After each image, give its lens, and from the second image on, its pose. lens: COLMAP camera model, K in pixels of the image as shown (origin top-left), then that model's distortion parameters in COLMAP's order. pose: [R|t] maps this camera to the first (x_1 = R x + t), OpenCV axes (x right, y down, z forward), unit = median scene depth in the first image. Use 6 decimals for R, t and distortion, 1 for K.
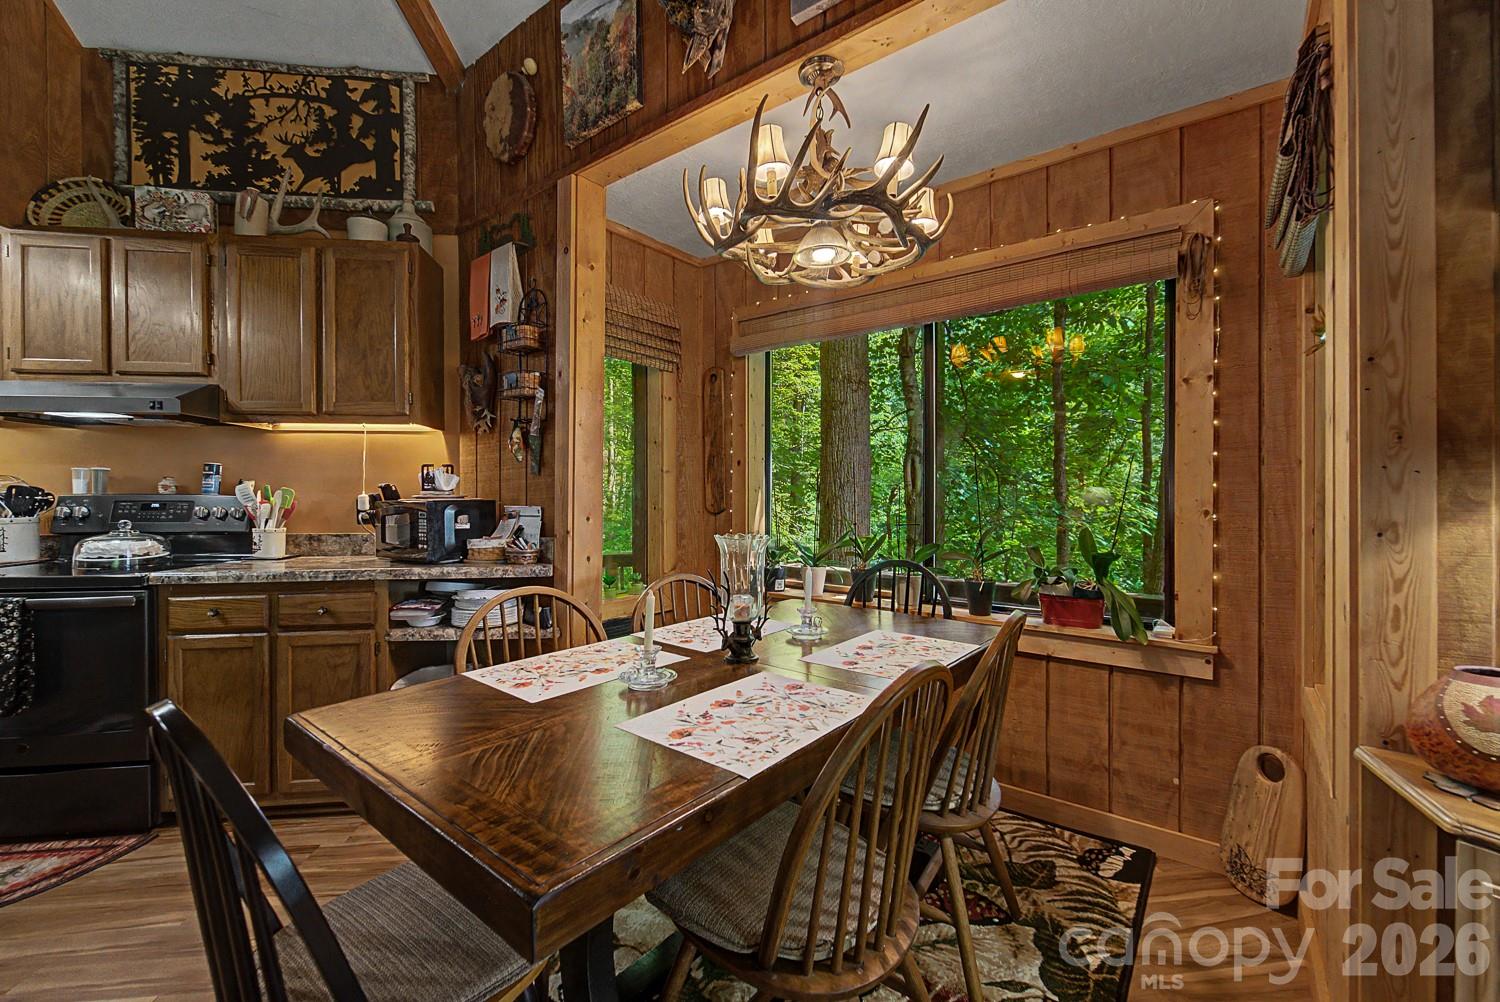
lens RADIAL K [[612.0, 0, 745.3], [0, 612.0, 497.0], [0, 0, 1]] dist [0.002487, -0.002096]
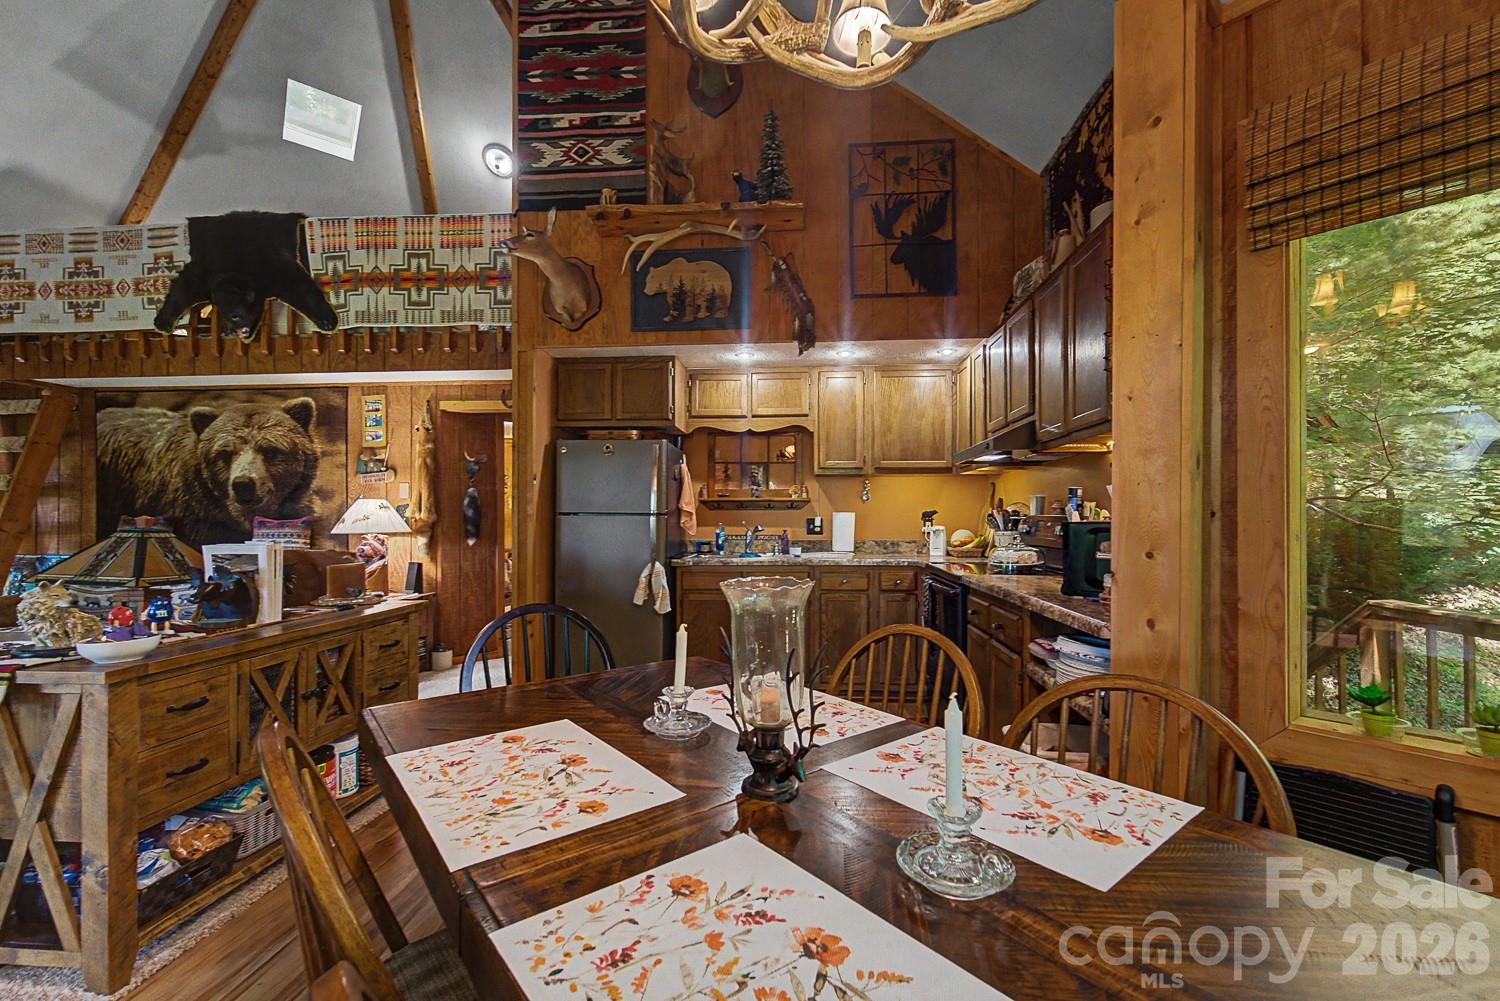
lens RADIAL K [[612.0, 0, 754.2], [0, 612.0, 517.2], [0, 0, 1]] dist [0.002487, -0.002096]
pose [[-0.213032, -0.000502, -0.977045, 0.362080], [-0.002612, 0.999997, 0.000056, 0.001644], [0.977042, 0.002564, -0.213033, 0.701681]]
